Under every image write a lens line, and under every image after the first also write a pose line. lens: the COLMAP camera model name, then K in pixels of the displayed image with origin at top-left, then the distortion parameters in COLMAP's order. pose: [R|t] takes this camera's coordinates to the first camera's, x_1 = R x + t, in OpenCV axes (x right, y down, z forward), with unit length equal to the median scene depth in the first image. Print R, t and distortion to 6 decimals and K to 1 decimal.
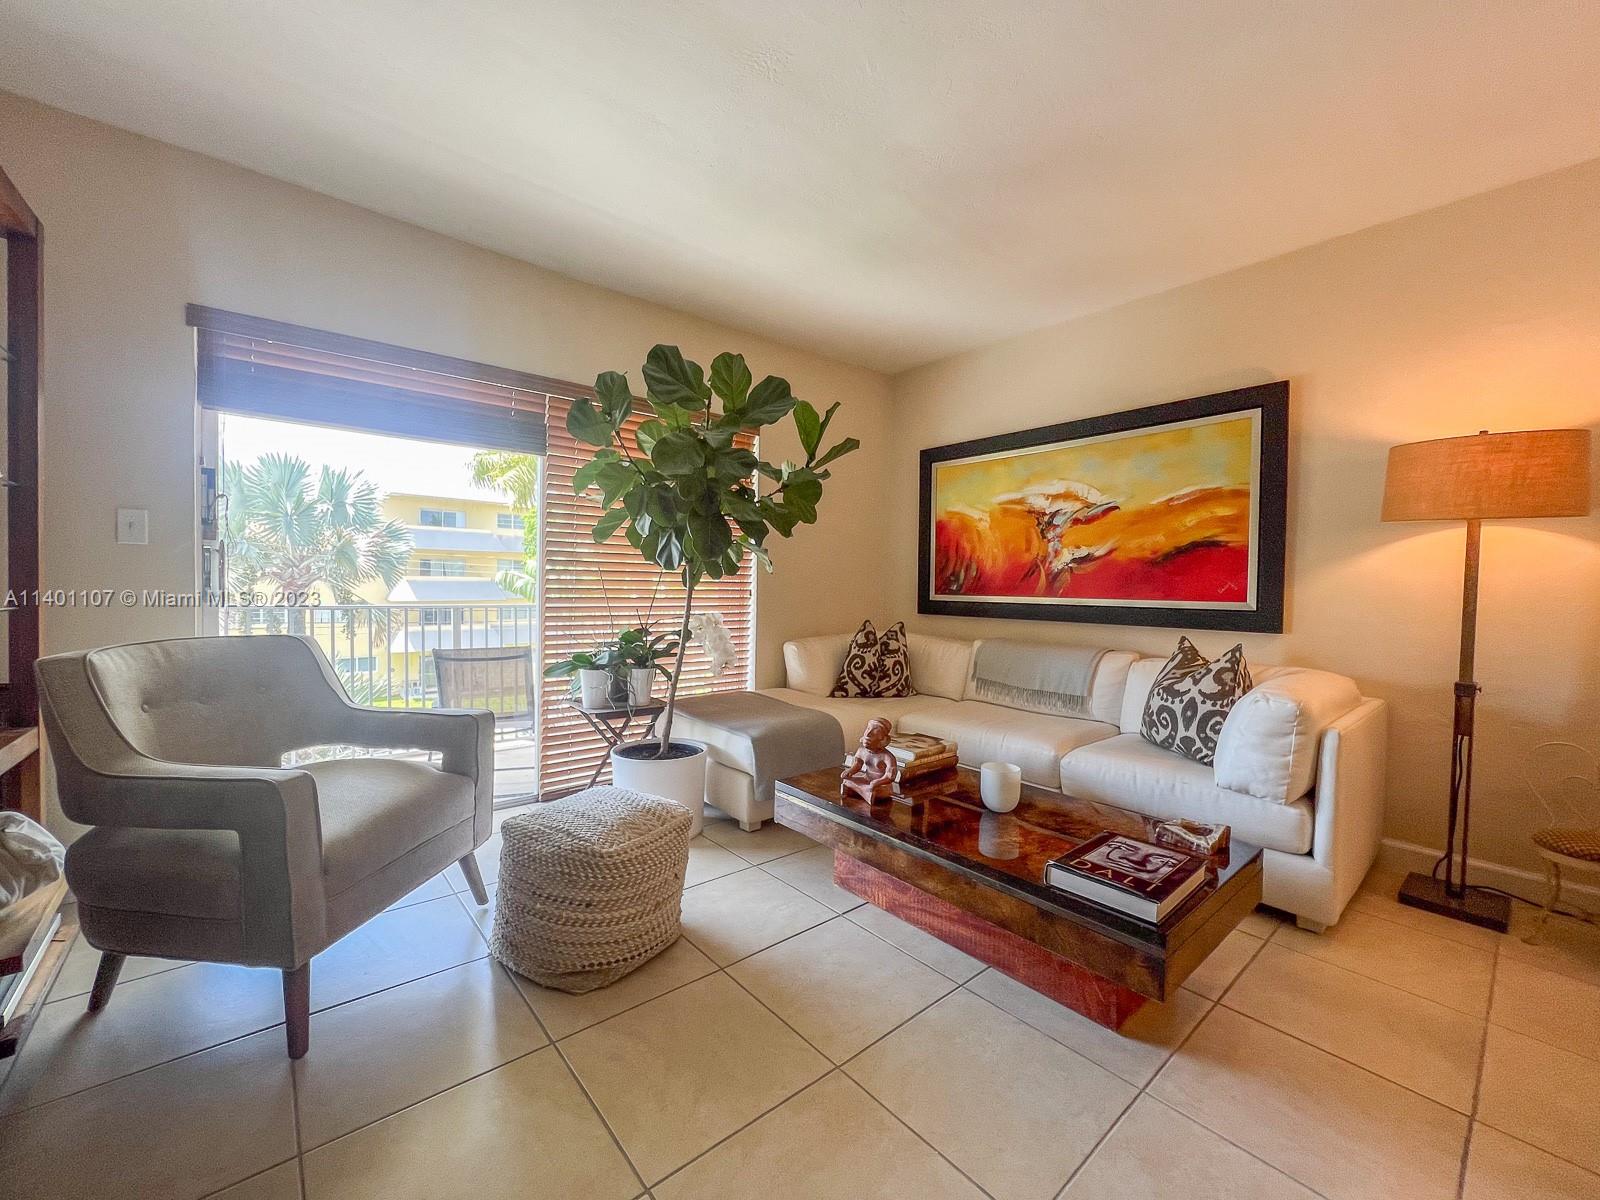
lens RADIAL K [[644.1, 0, 801.8], [0, 644.1, 601.5], [0, 0, 1]] dist [0.000125, -0.000418]
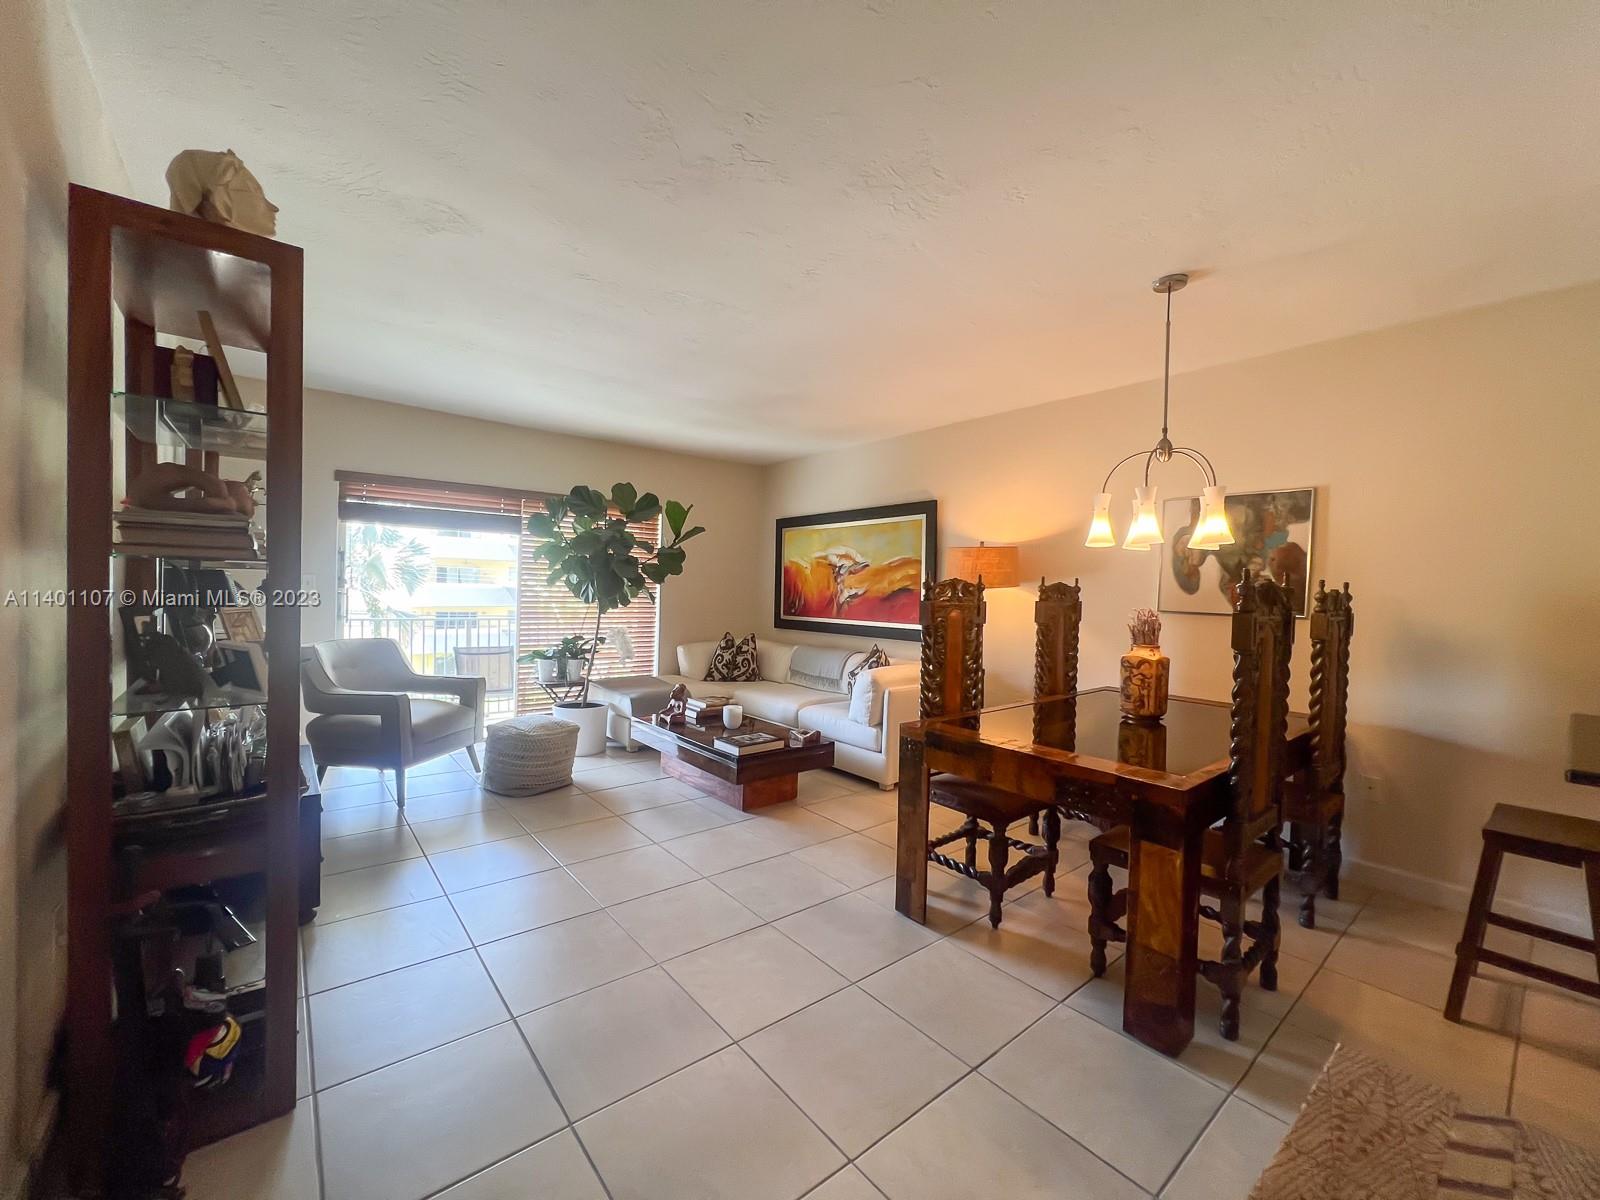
lens RADIAL K [[644.1, 0, 803.5], [0, 644.1, 600.0], [0, 0, 1]] dist [0.000125, -0.000418]
pose [[0.999830, 0.009465, -0.015809, 0.379691], [-0.009680, 0.999861, -0.013578, -0.036366], [0.015678, 0.013728, 0.999783, -0.694843]]
